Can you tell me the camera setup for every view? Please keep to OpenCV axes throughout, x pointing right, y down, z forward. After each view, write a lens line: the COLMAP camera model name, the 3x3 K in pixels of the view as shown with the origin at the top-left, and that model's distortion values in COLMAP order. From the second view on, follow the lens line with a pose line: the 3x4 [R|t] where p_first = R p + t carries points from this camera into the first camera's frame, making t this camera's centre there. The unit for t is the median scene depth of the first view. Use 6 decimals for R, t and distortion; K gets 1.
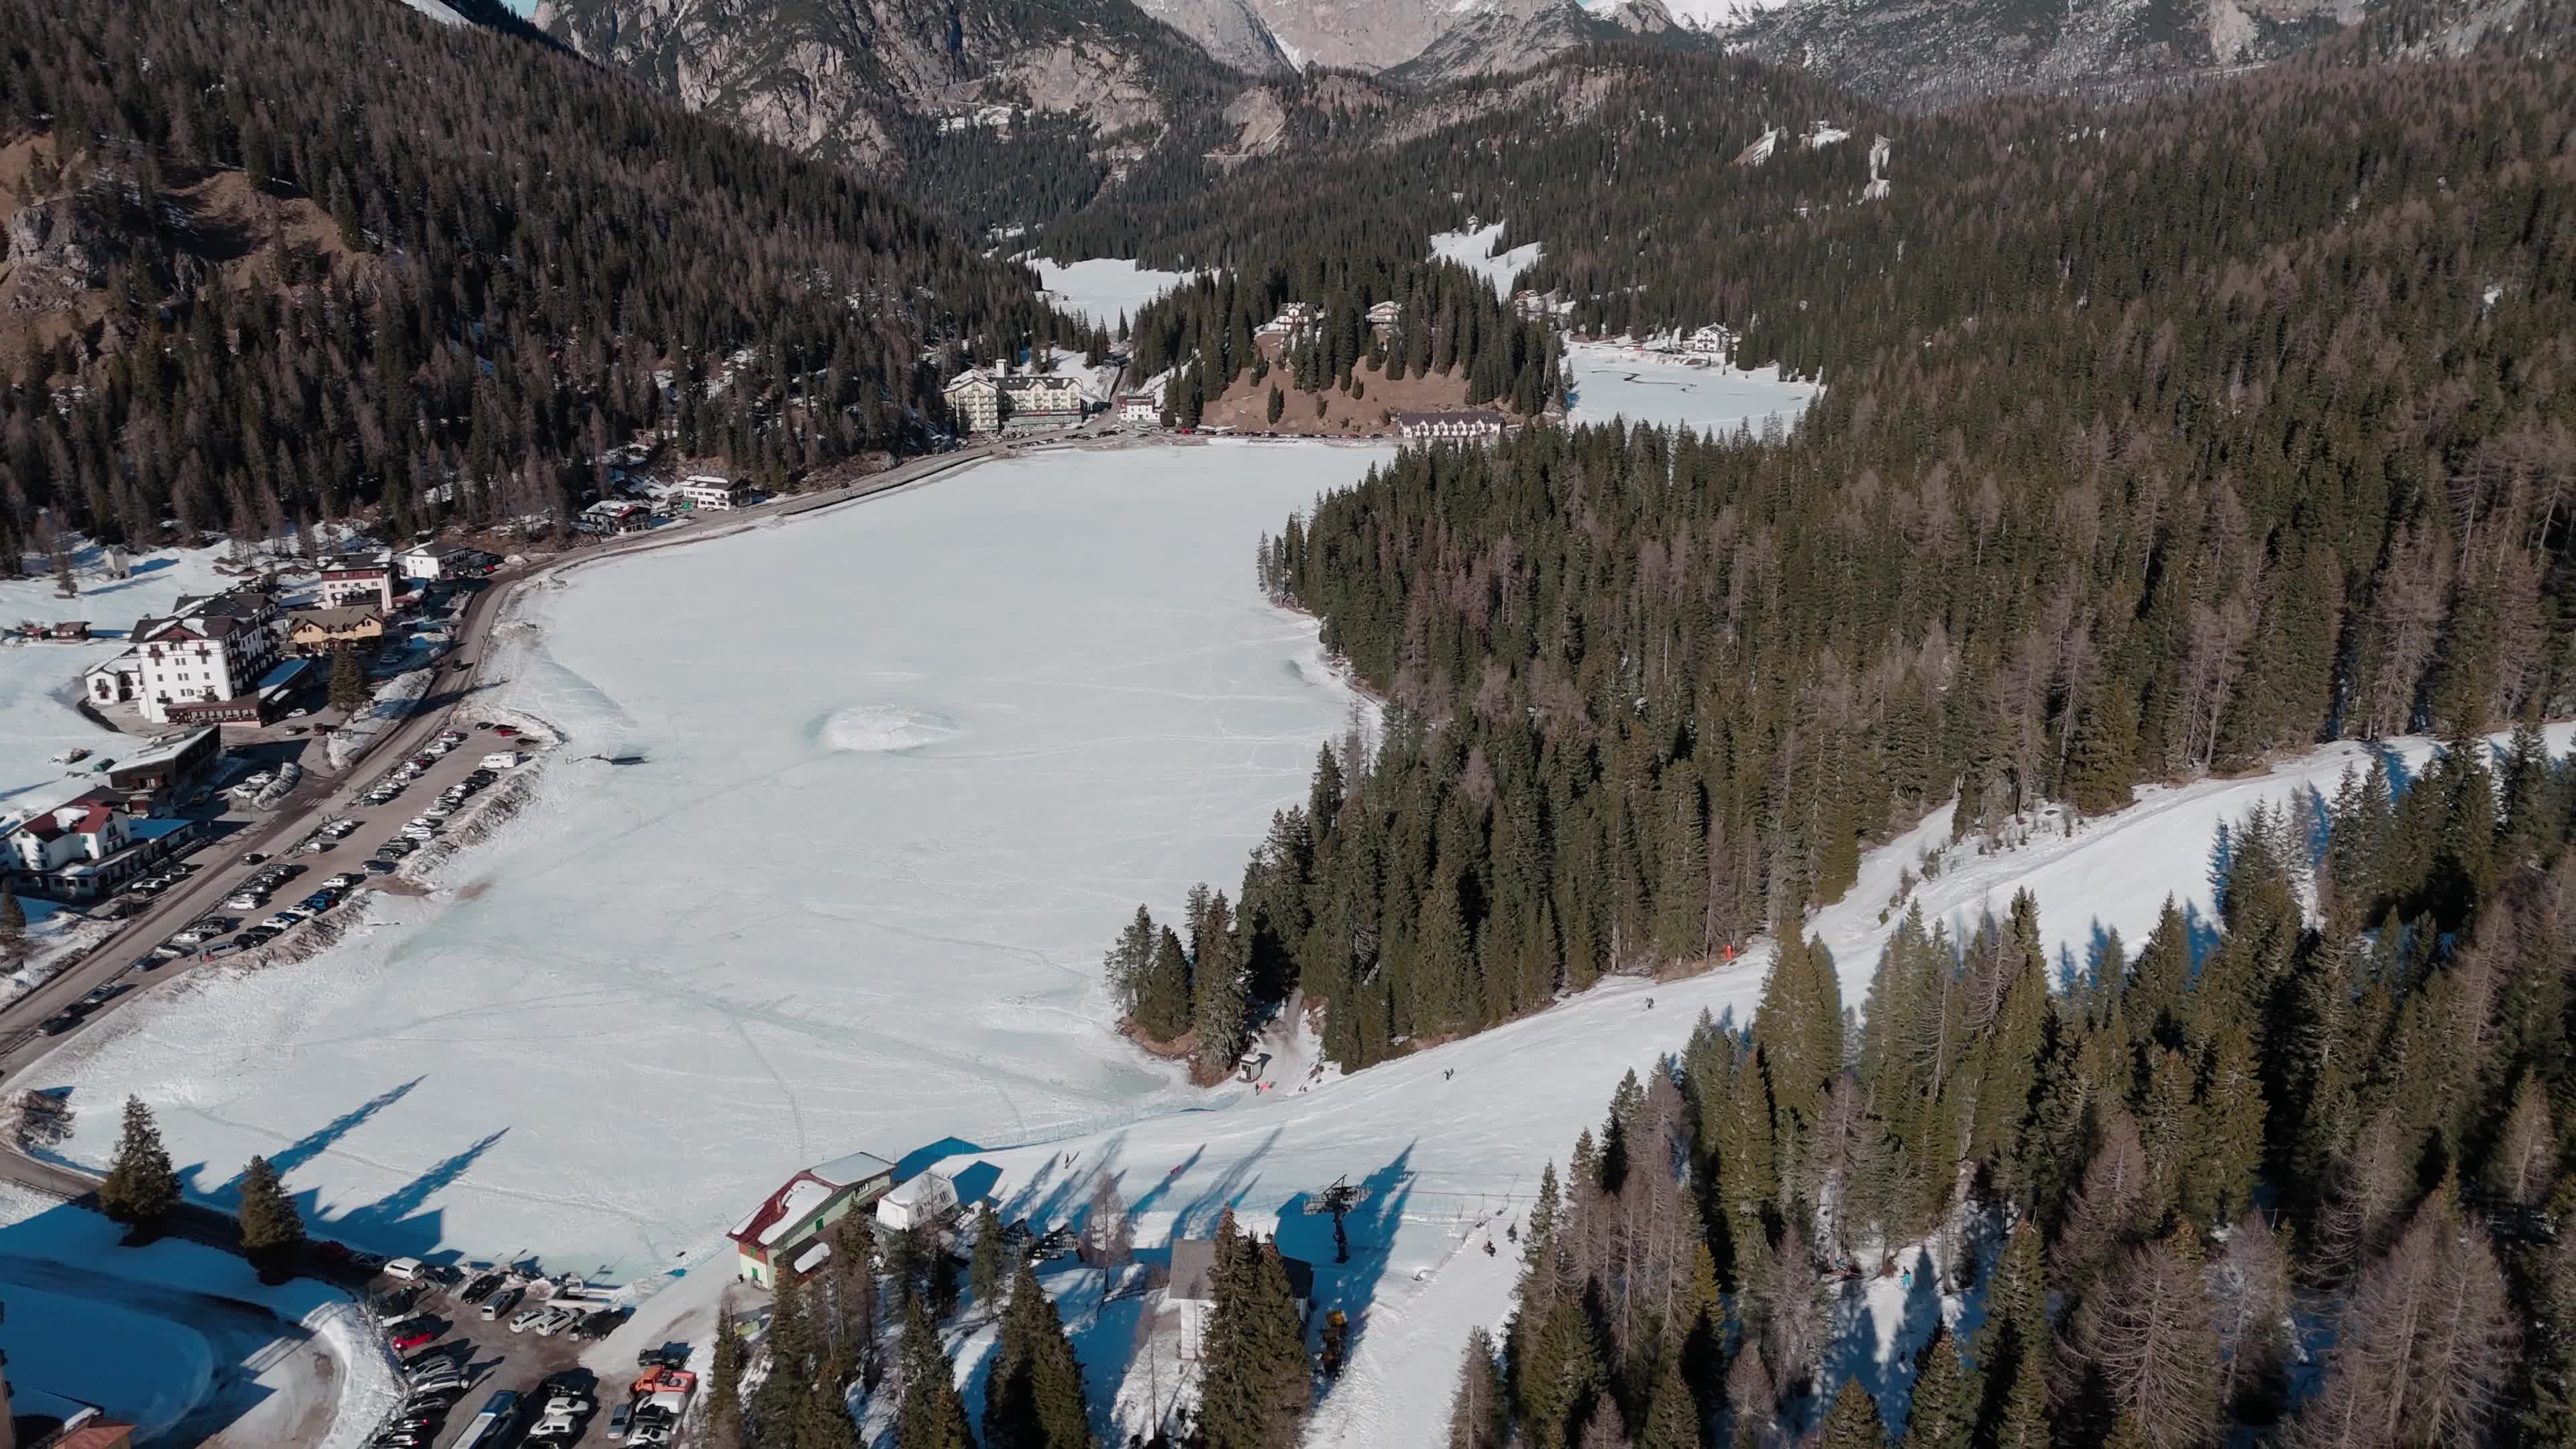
lens RADIAL K [[1887.9, 0, 1289.9], [0, 1887.9, 732.9], [0, 0, 1]] dist [0.073685, -0.060772]
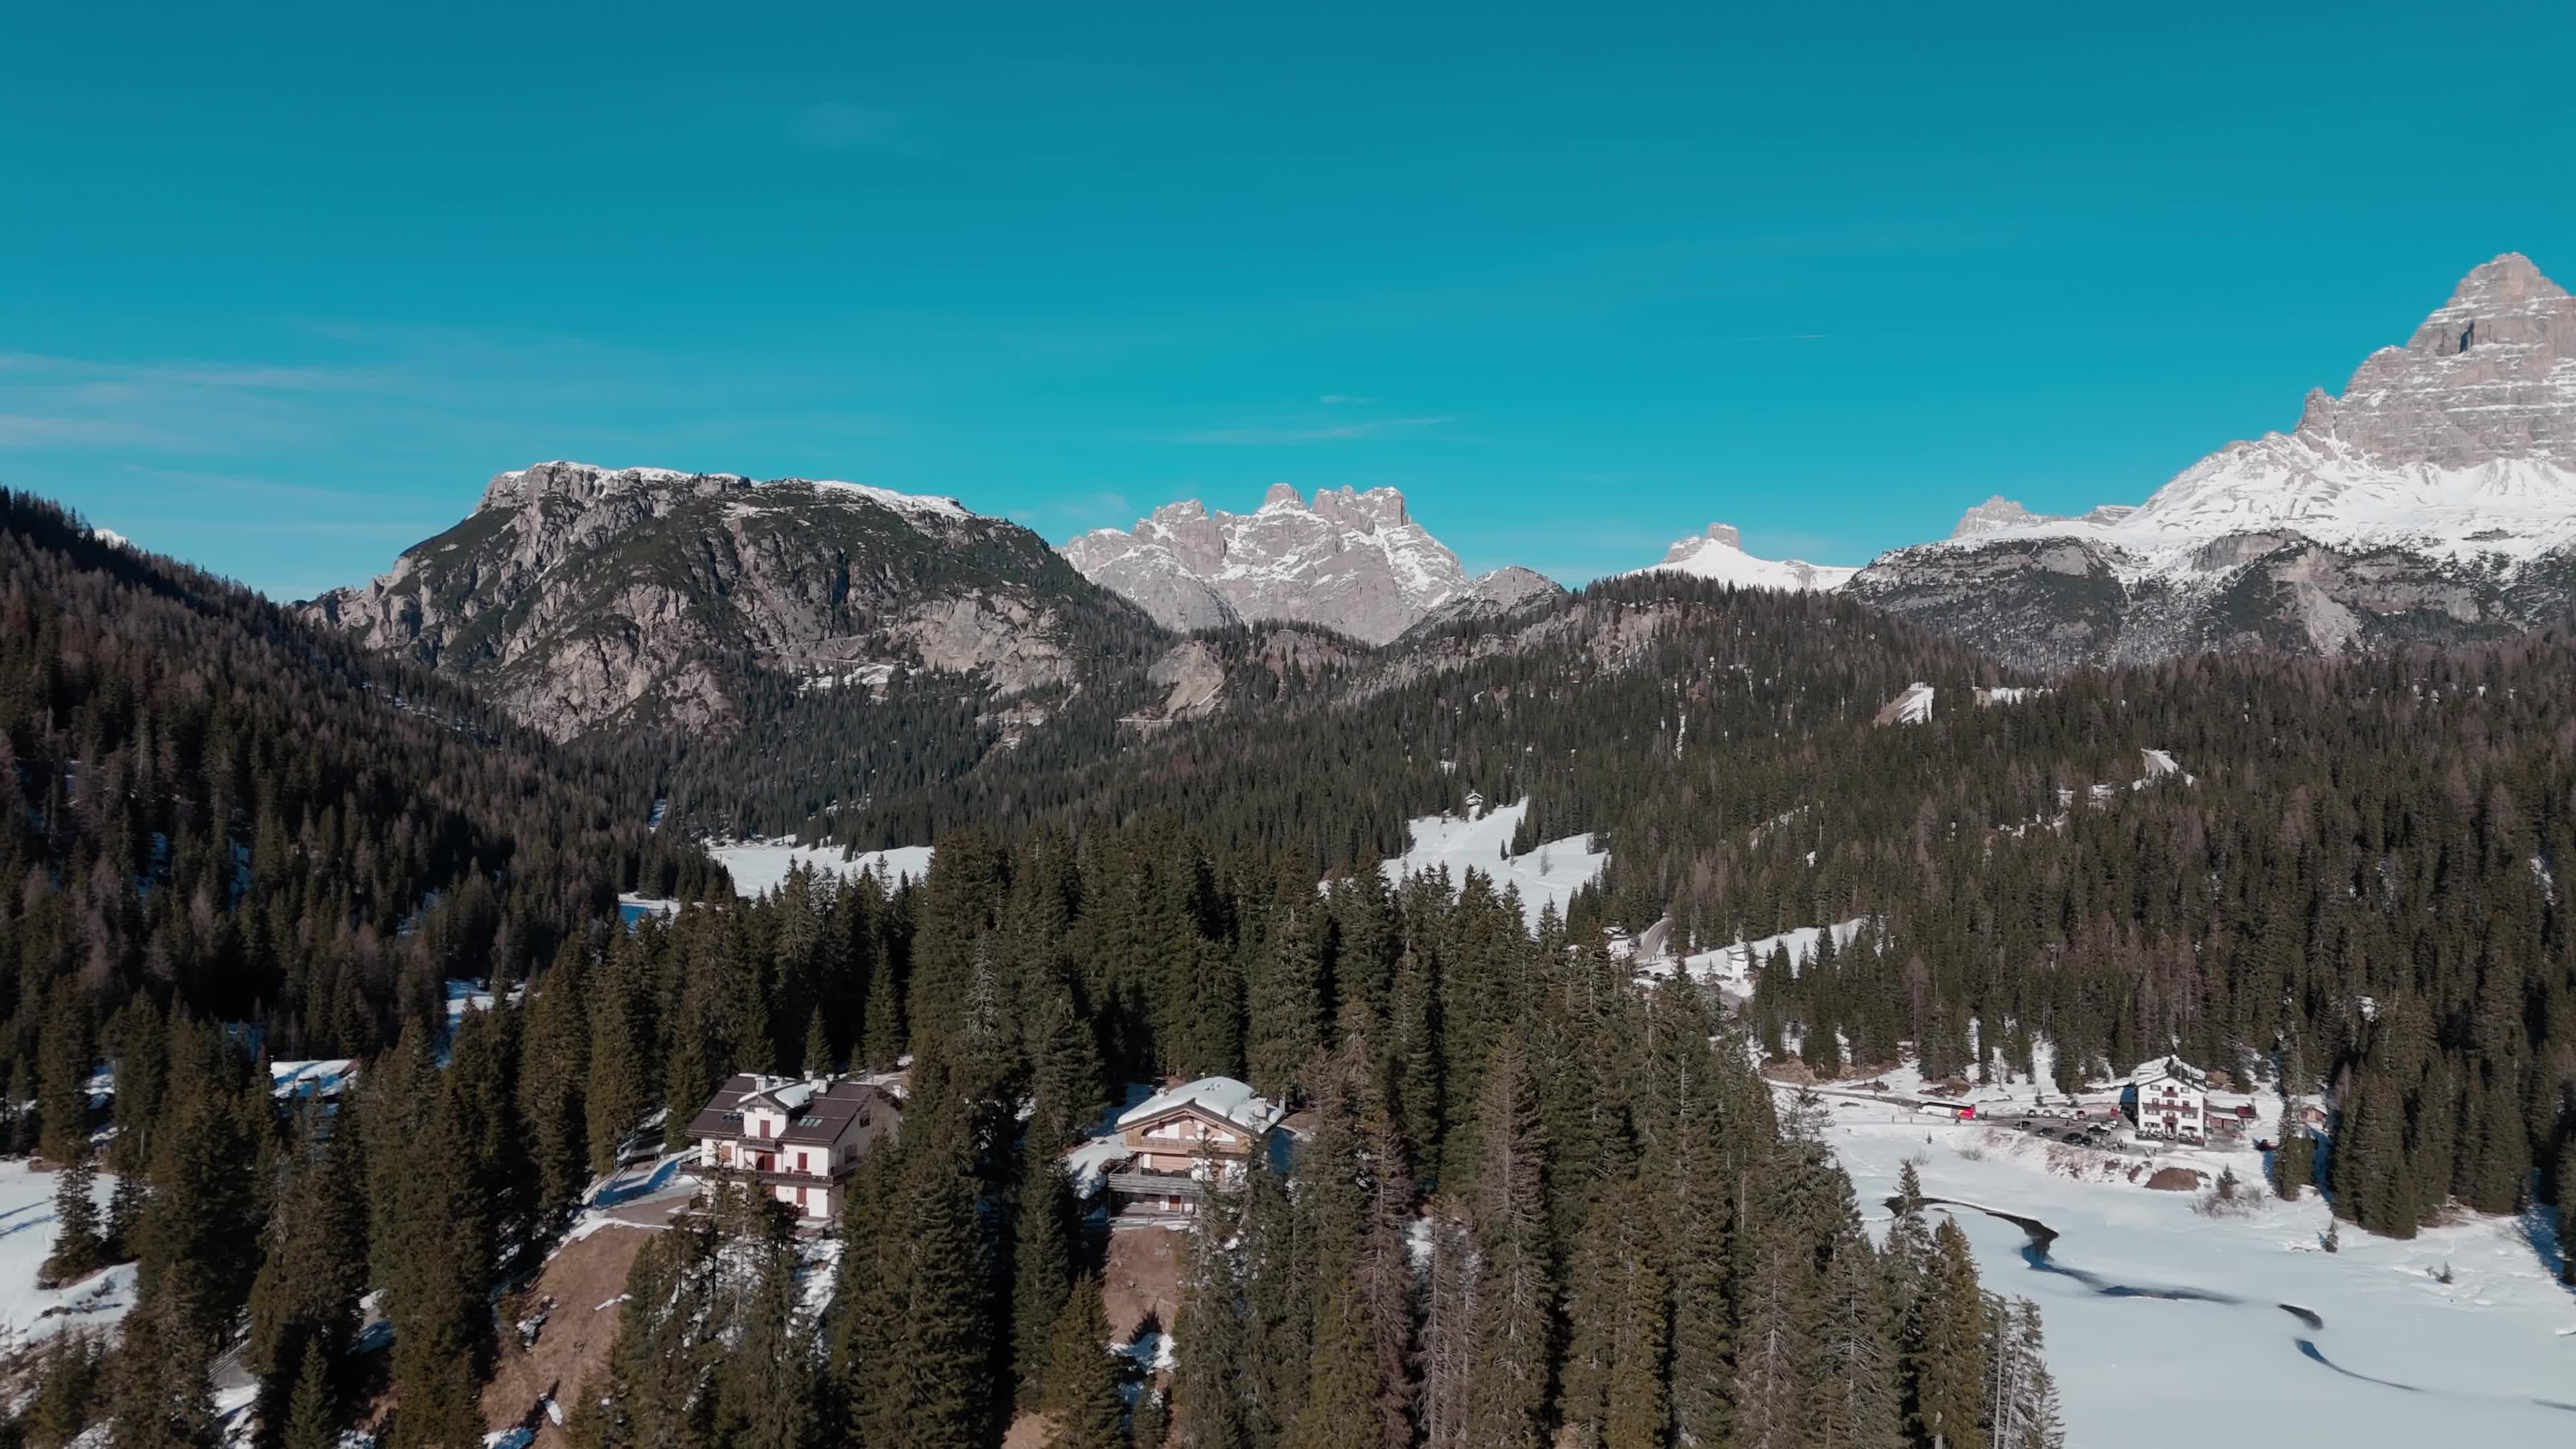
lens RADIAL K [[1874.6, 0, 1282.5], [0, 1874.6, 718.5], [0, 0, 1]] dist [0.082465, -0.081978]
pose [[0.999841, 0.017580, 0.003072, 0.045414], [-0.015781, 0.951309, -0.307833, -0.155354], [-0.008335, 0.307736, 0.951435, 0.605829]]
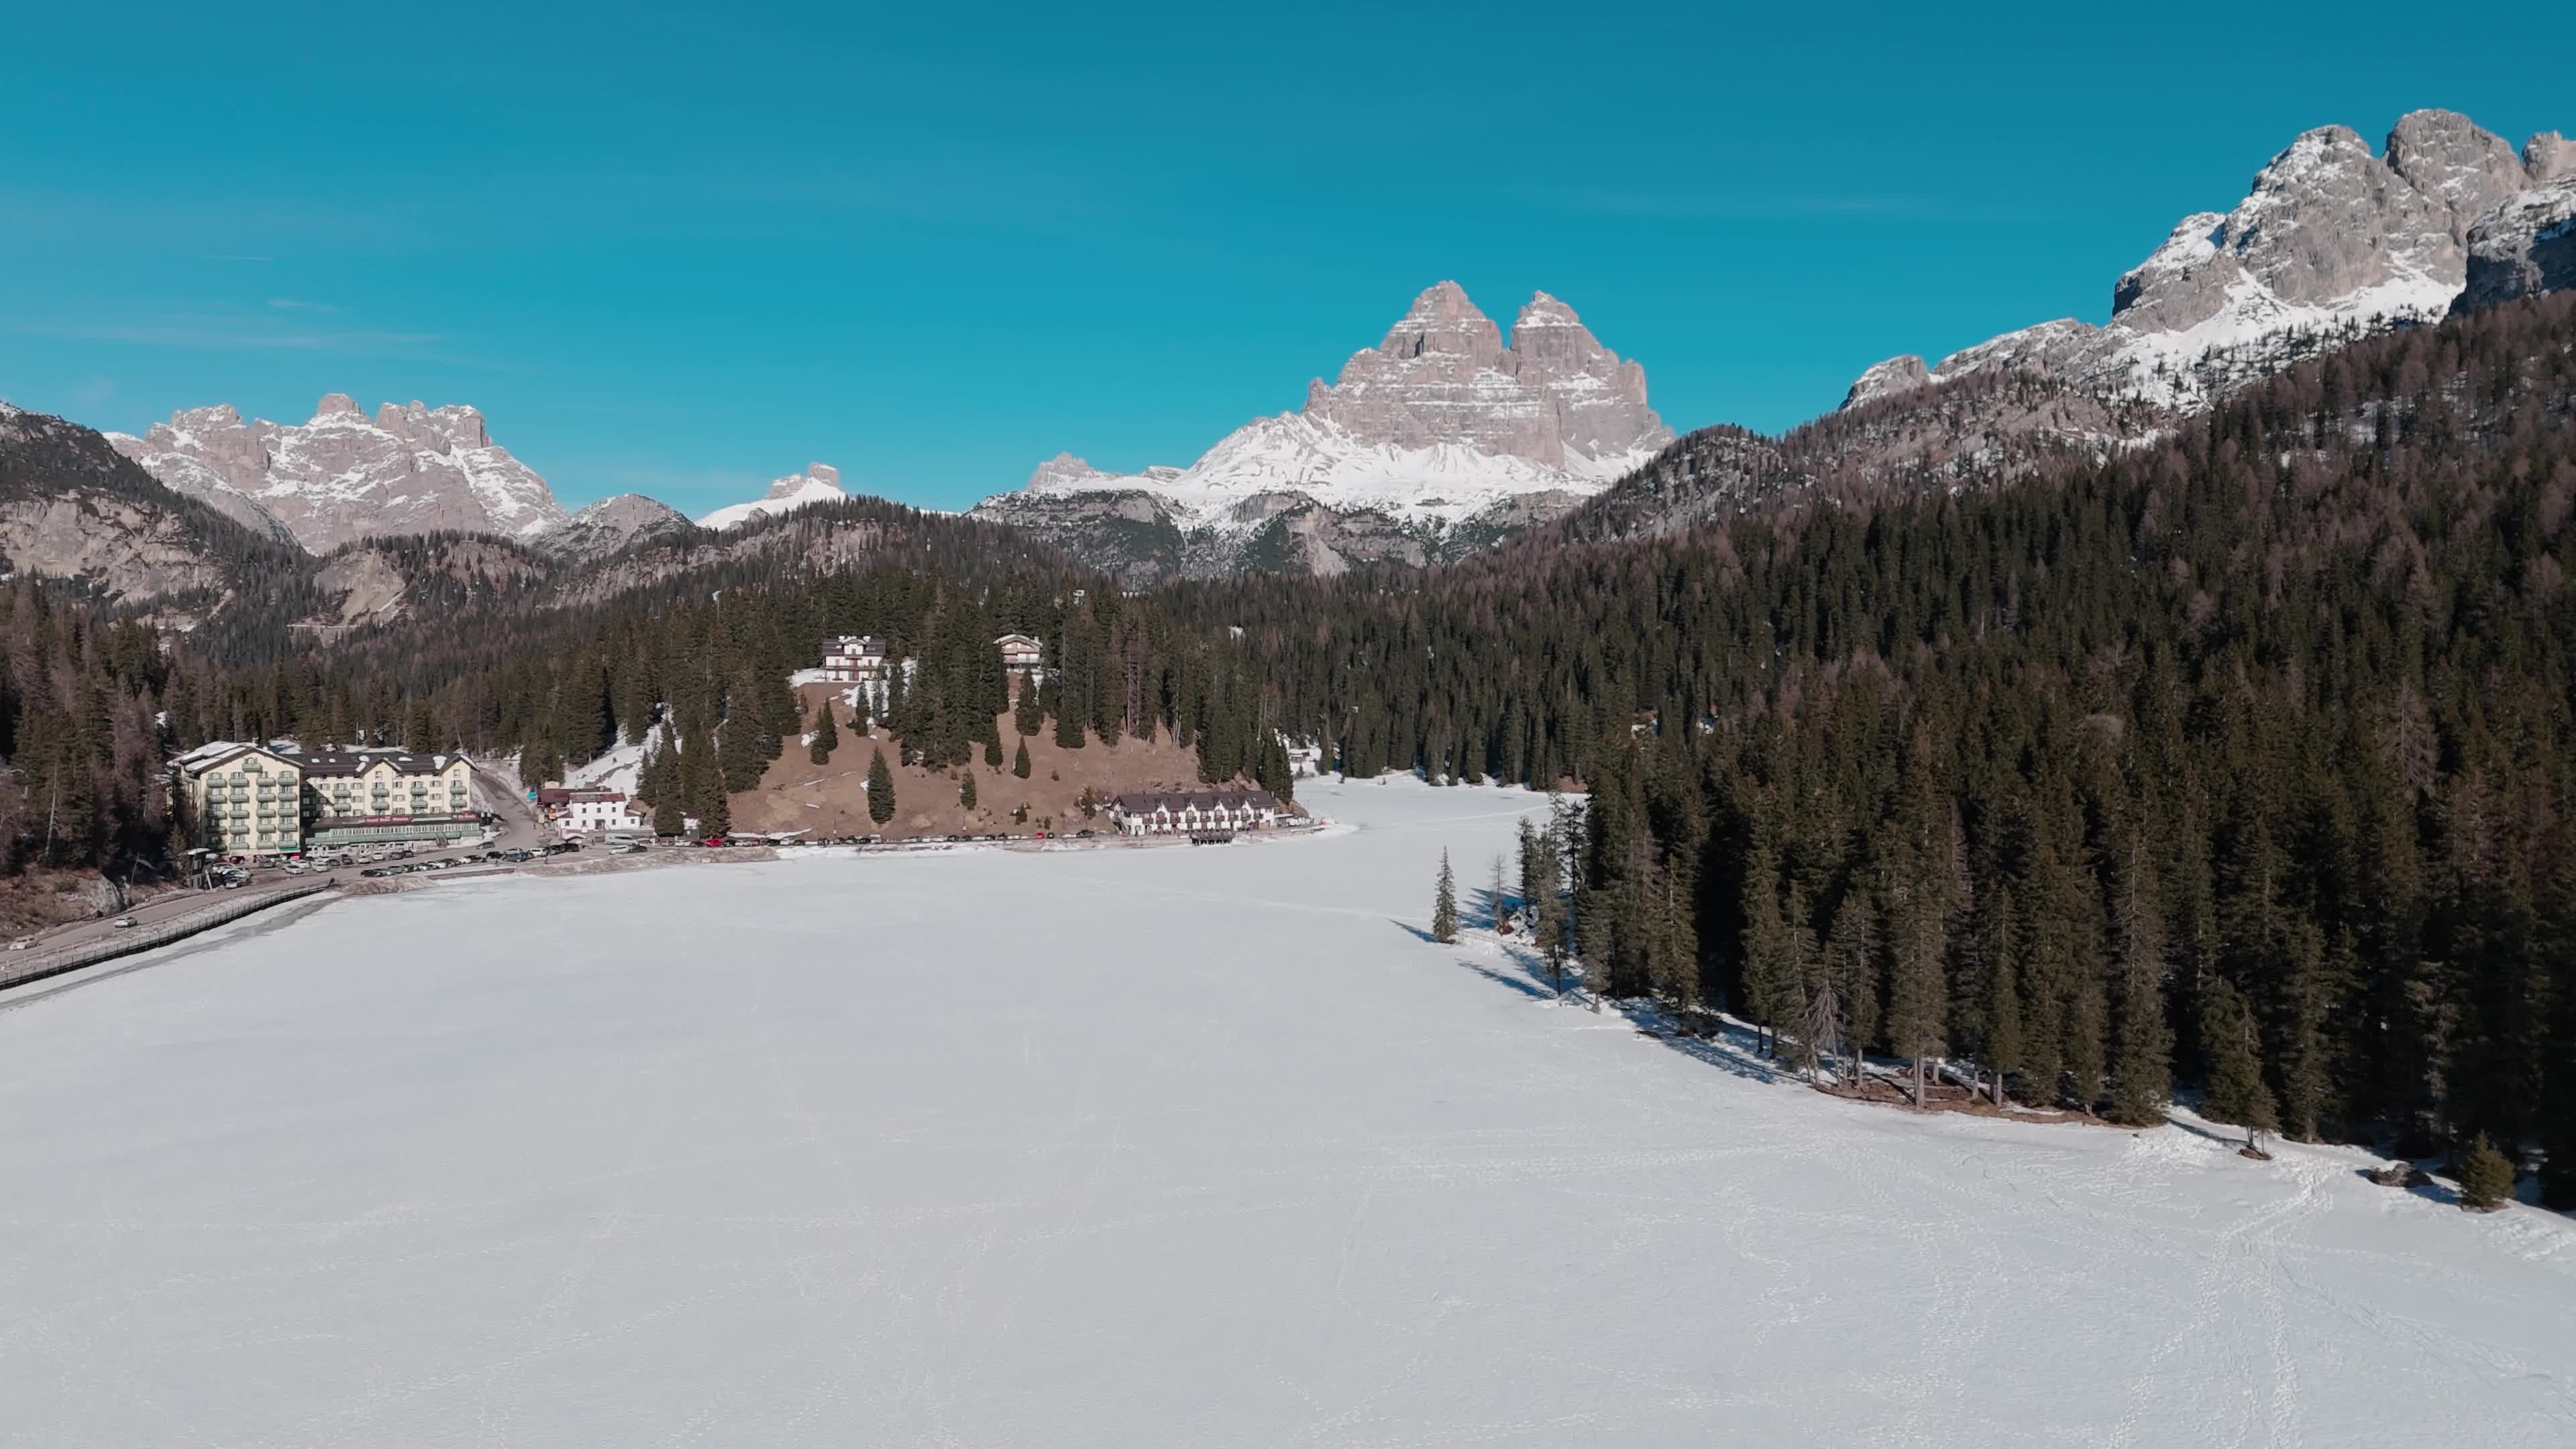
lens RADIAL K [[1882.6, 0, 1298.2], [0, 1882.6, 739.1], [0, 0, 1]] dist [0.079046, -0.072030]
pose [[0.881782, -0.004425, 0.471637, -0.116734], [0.133465, 0.961427, -0.240509, -0.029459], [-0.452381, 0.275024, 0.848359, 0.350466]]
